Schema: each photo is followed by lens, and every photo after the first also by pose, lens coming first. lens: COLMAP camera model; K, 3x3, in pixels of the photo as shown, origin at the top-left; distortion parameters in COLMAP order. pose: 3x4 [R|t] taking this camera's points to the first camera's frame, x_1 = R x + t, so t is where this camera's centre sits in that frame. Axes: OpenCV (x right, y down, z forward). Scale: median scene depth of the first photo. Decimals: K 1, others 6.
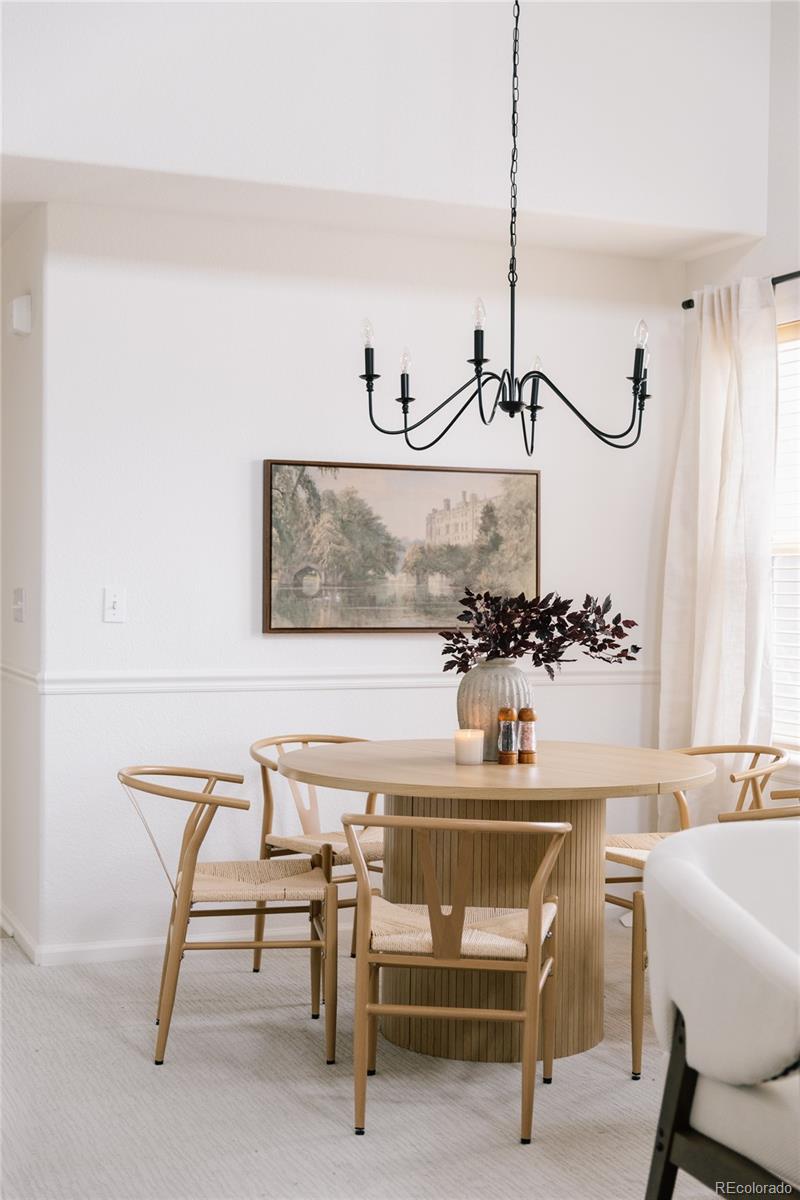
lens RADIAL K [[1651.4, 0, 400.5], [0, 1651.4, 597.9], [0, 0, 1]] dist [0.019554, 0.000000]
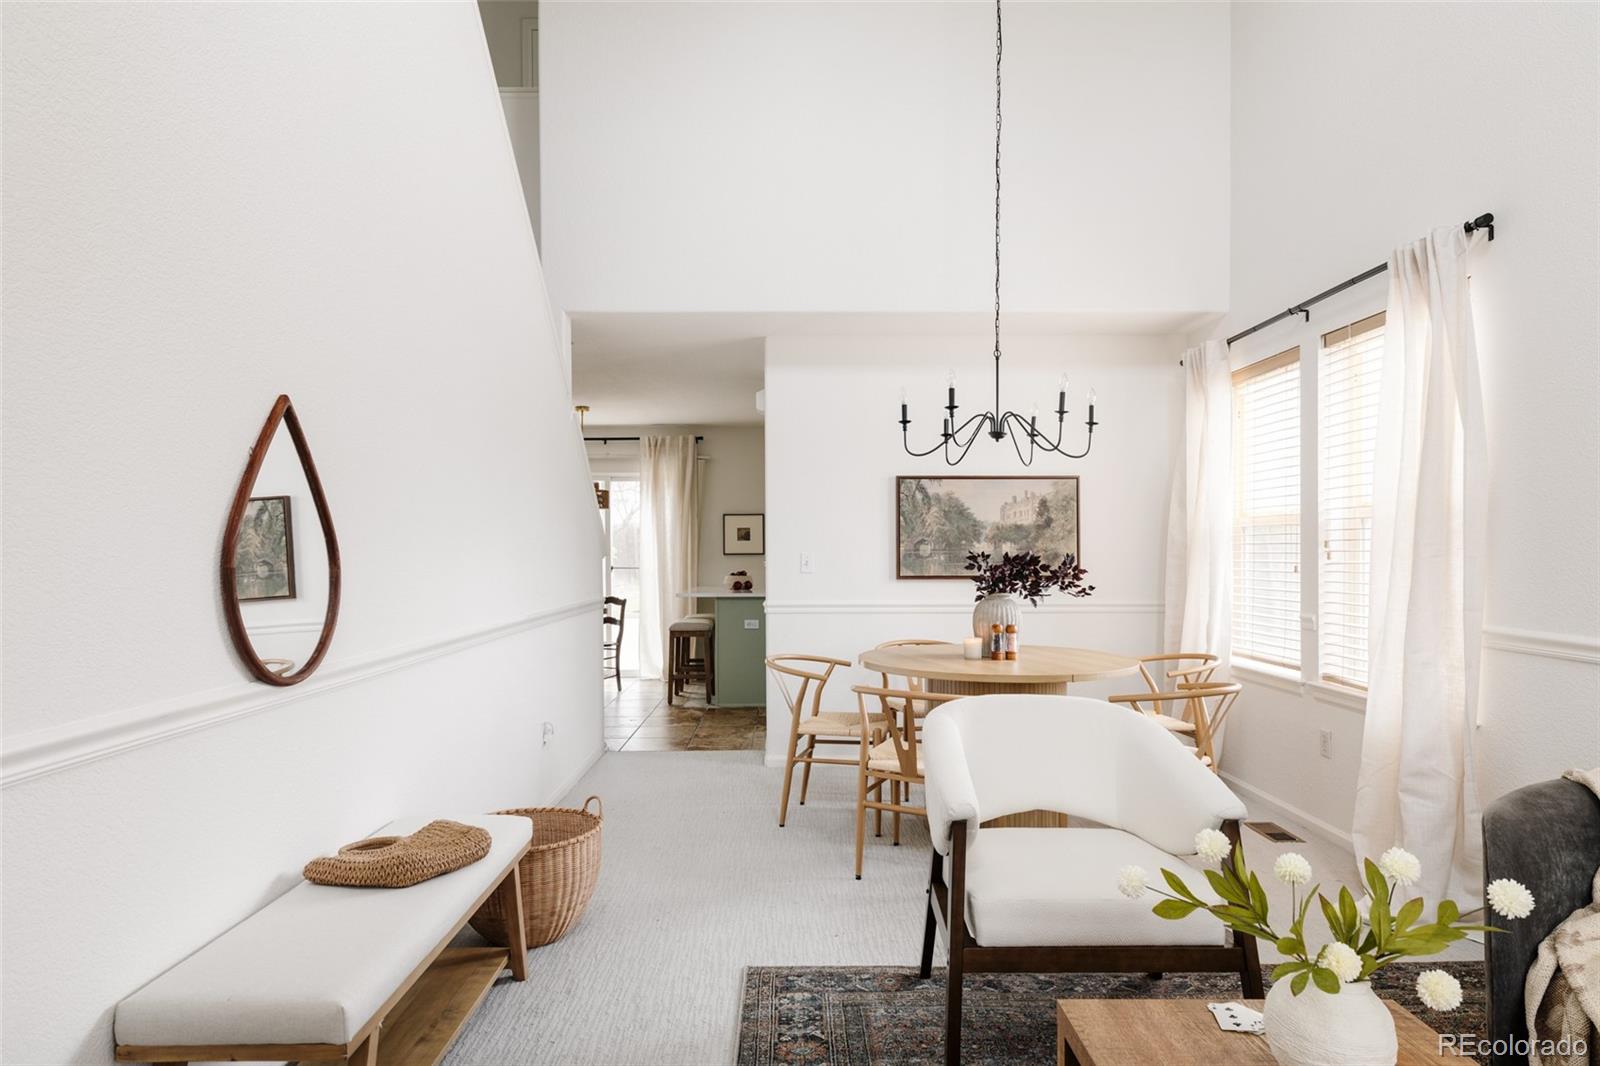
lens RADIAL K [[944.0, 0, 773.3], [0, 944.0, 559.5], [0, 0, 1]] dist [0.000992, 0.000143]
pose [[0.925339, -0.008579, -0.379044, 0.198707], [0.006783, 0.999959, -0.006073, 0.007572], [0.379080, 0.003048, 0.925359, 0.072626]]
